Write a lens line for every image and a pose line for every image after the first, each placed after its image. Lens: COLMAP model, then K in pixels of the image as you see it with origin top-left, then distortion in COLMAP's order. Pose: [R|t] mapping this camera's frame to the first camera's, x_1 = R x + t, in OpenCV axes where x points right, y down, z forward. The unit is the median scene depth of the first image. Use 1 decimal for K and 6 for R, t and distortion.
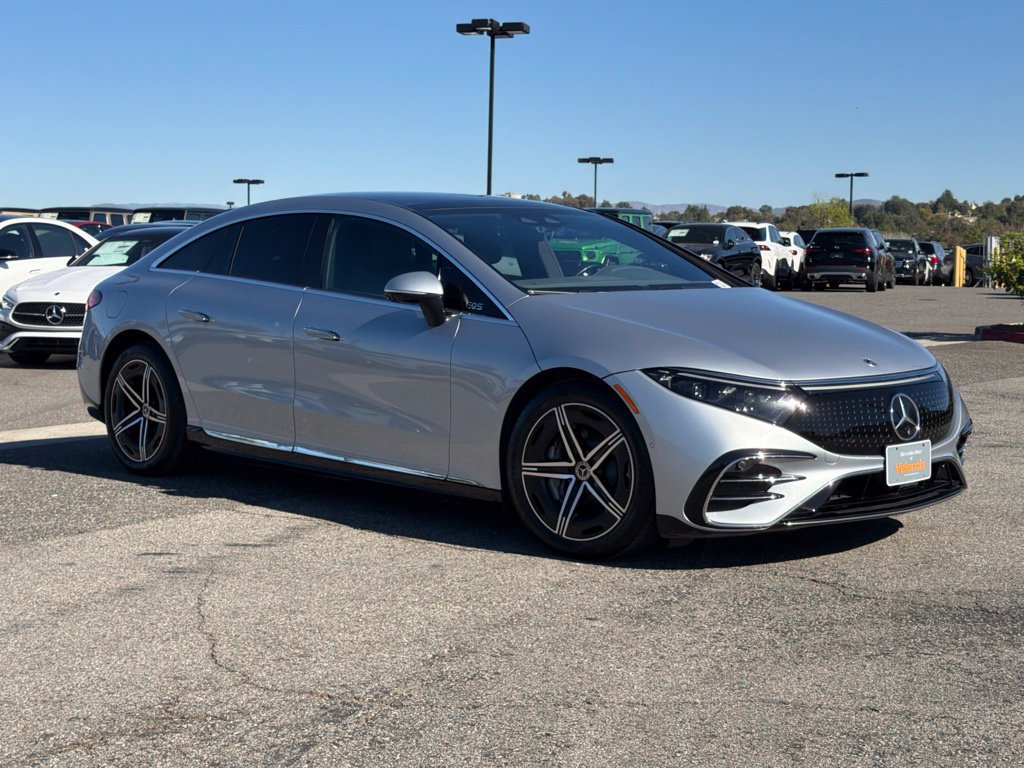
lens RADIAL K [[1632.1, 0, 512.0], [0, 1632.1, 384.0], [0, 0, 1]] dist [0.073272, 0.008813]
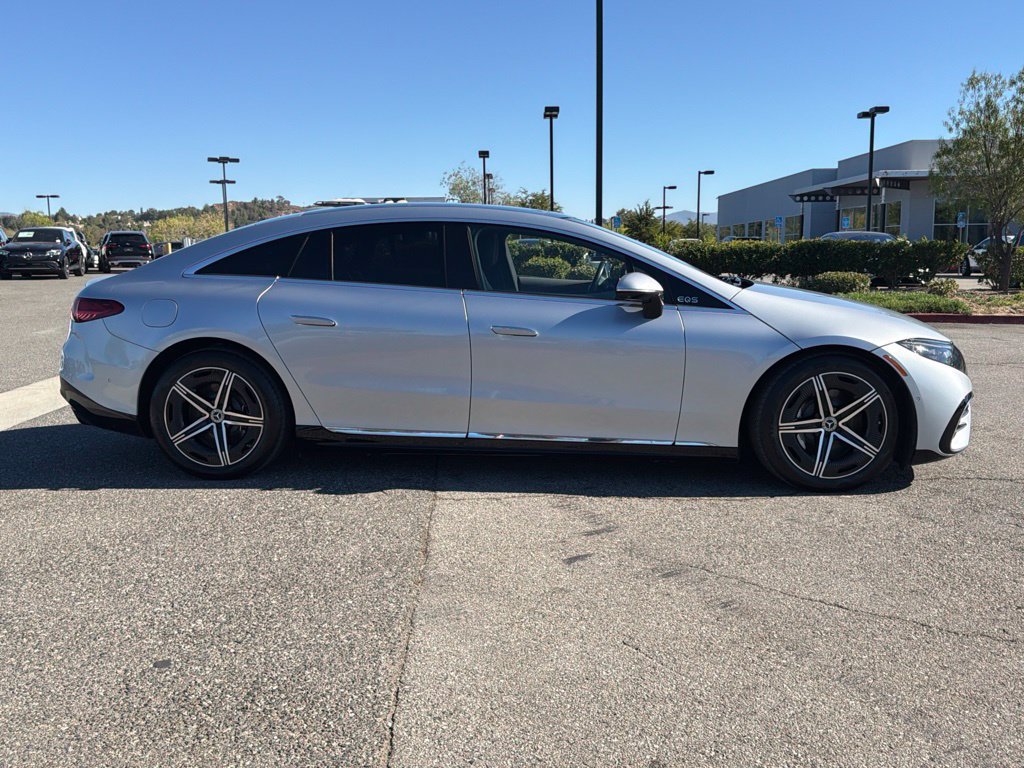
lens RADIAL K [[922.3, 0, 512.0], [0, 922.3, 384.0], [0, 0, 1]] dist [0.060677, -0.011424]
pose [[0.764905, -0.106131, 0.635340, -0.606918], [0.063103, 0.993935, 0.090061, -0.059533], [-0.641045, -0.028796, 0.766963, 0.599379]]
